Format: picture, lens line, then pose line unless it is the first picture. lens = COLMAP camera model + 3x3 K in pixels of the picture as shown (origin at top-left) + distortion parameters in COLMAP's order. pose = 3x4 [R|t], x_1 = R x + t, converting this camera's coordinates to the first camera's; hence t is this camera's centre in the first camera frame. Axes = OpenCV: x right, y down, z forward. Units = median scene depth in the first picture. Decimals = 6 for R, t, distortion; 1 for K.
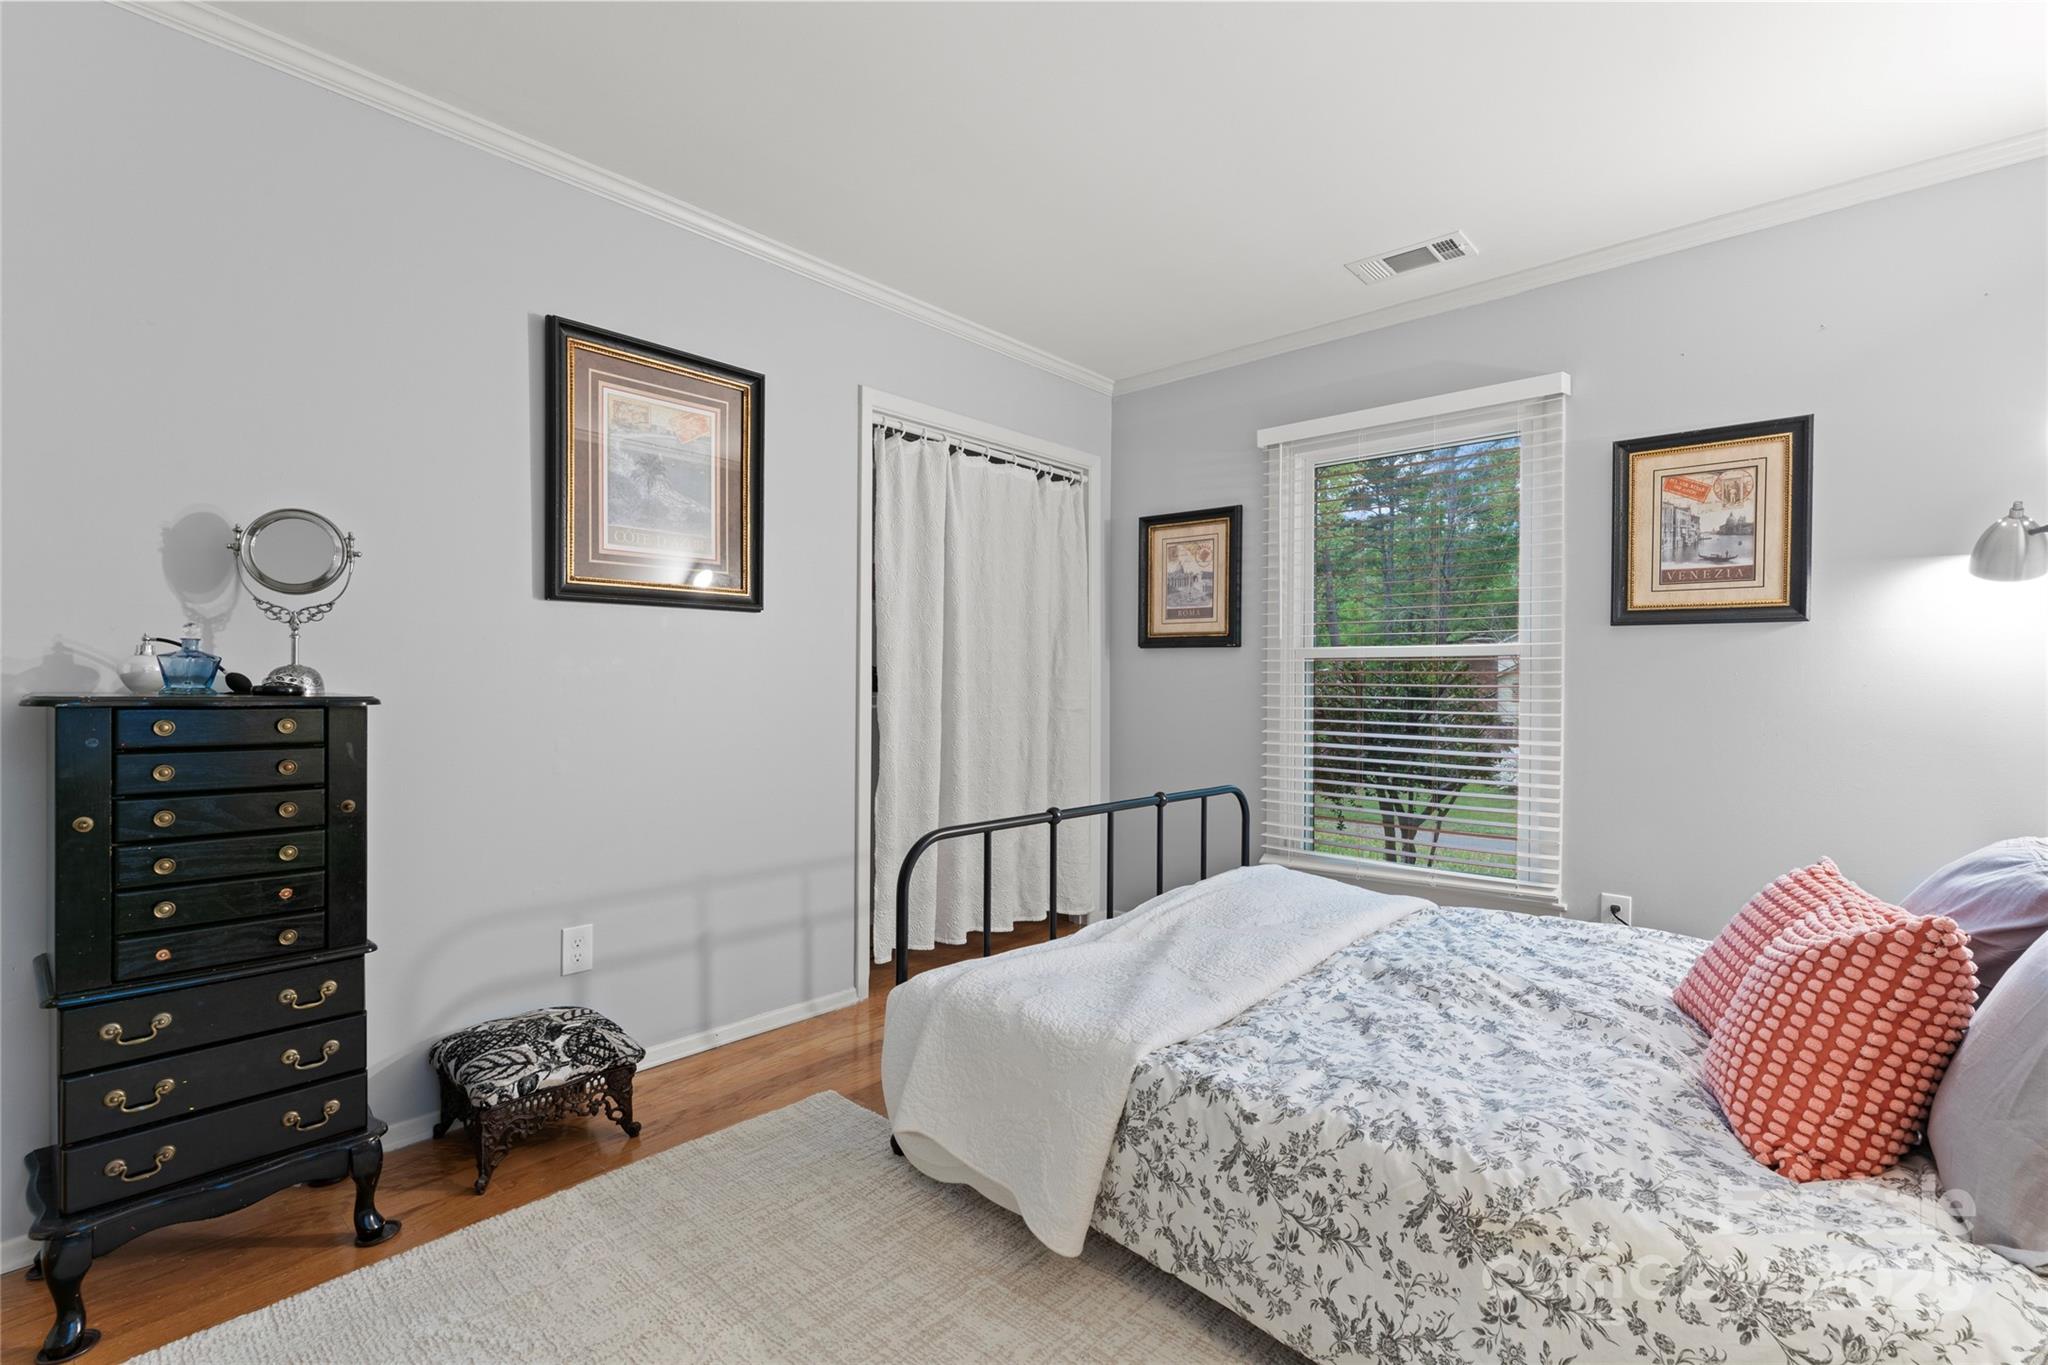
lens RADIAL K [[912.4, 0, 1016.3], [0, 912.4, 687.6], [0, 0, 1]] dist [-0.001723, 0.000335]
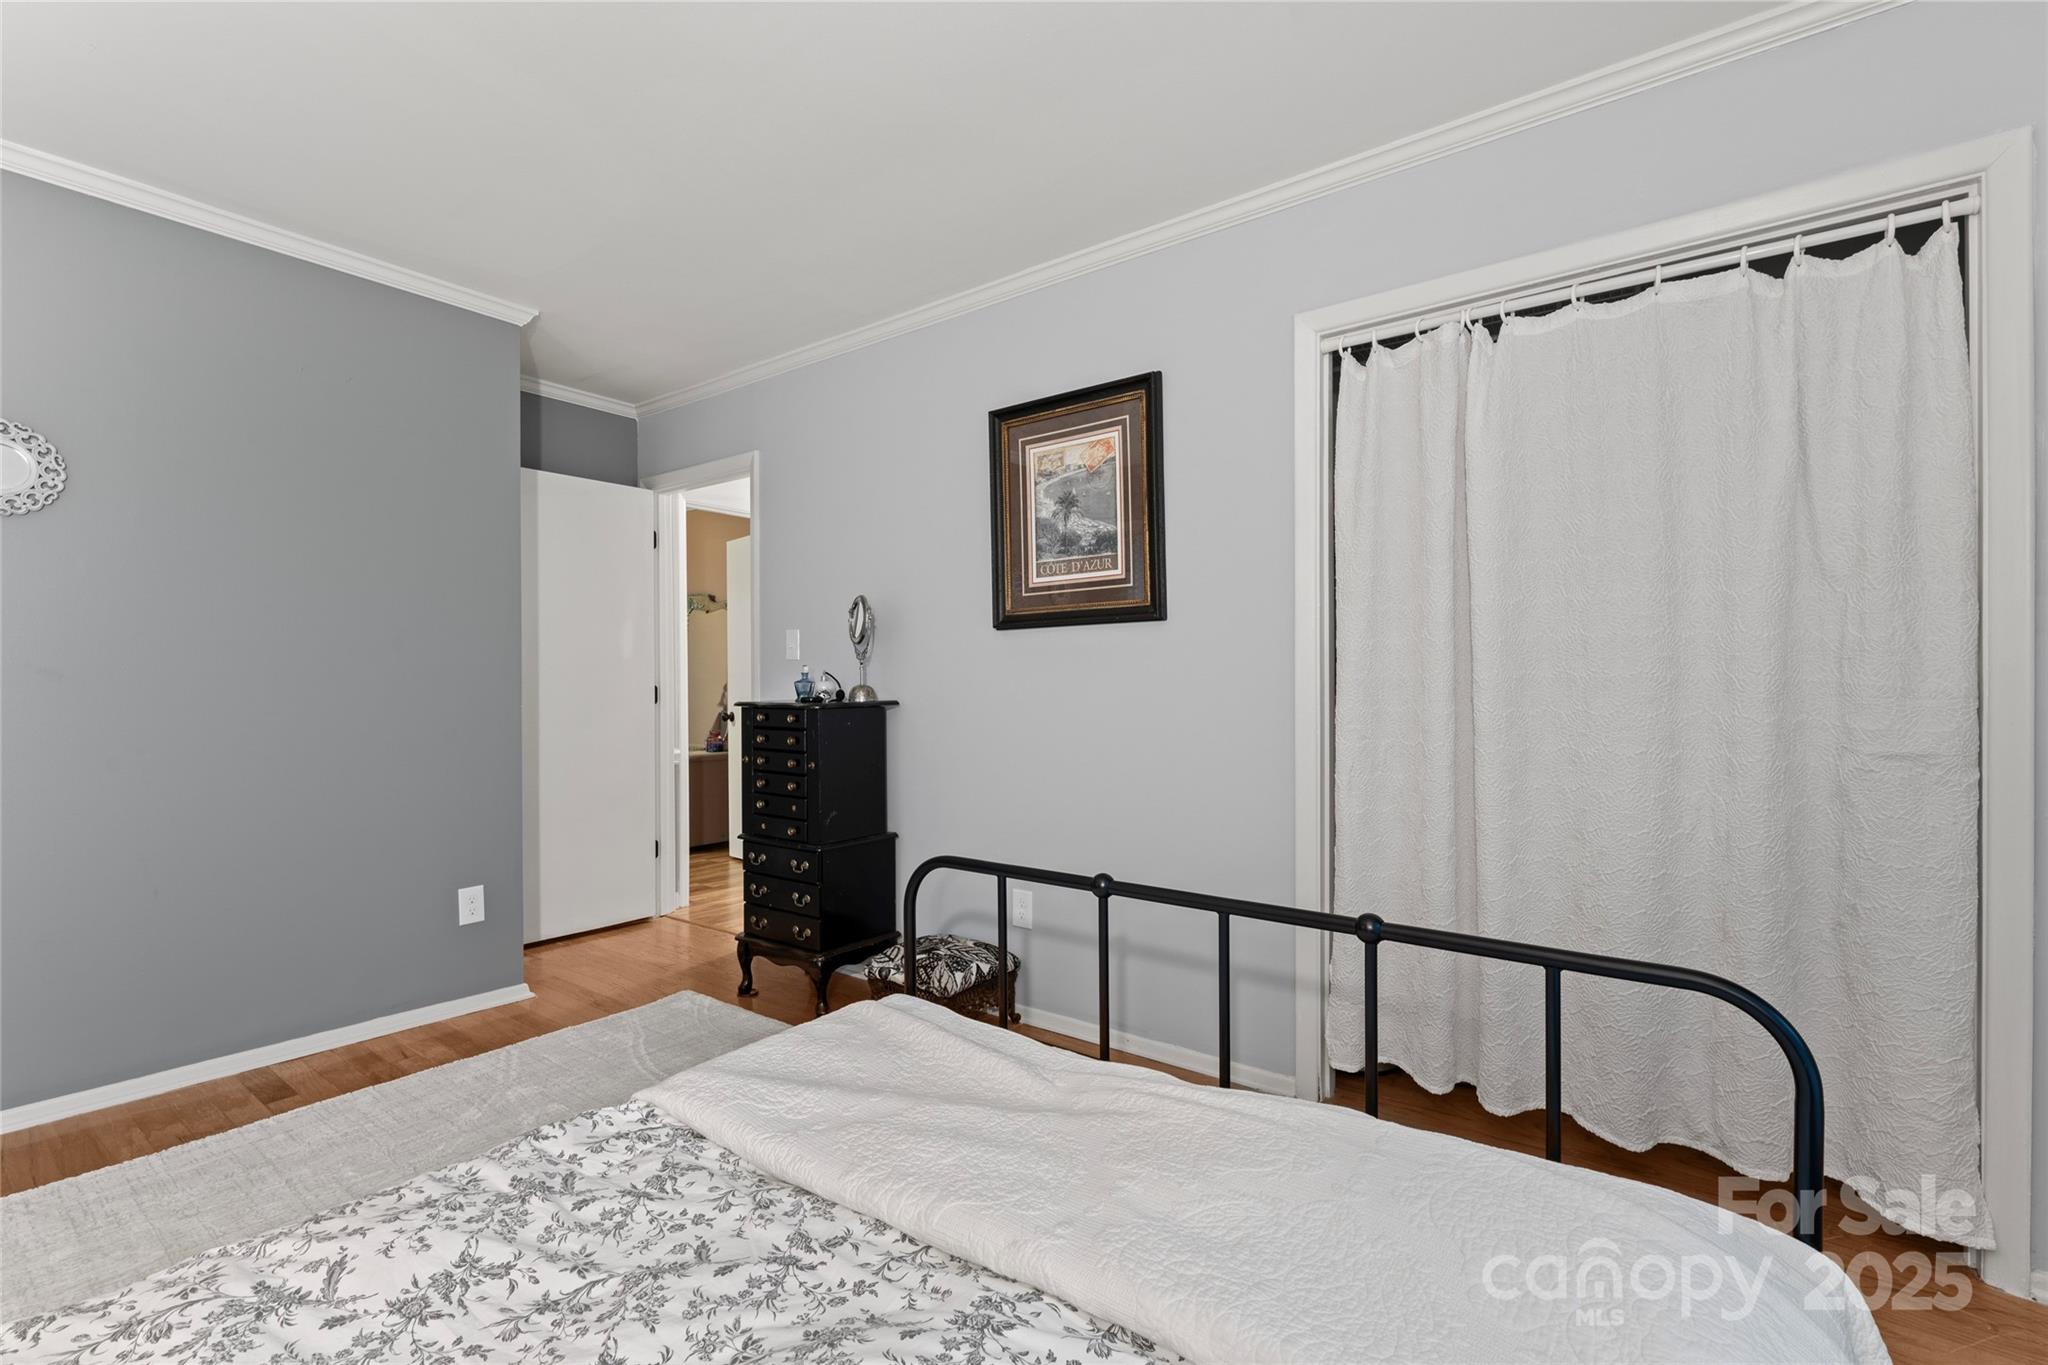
lens RADIAL K [[912.4, 0, 1019.3], [0, 912.4, 680.6], [0, 0, 1]] dist [-0.001723, 0.000335]
pose [[0.093565, -0.003884, -0.995606, 0.638276], [0.007898, 0.999964, -0.003159, -0.016813], [0.995582, -0.007568, 0.093592, 0.741779]]
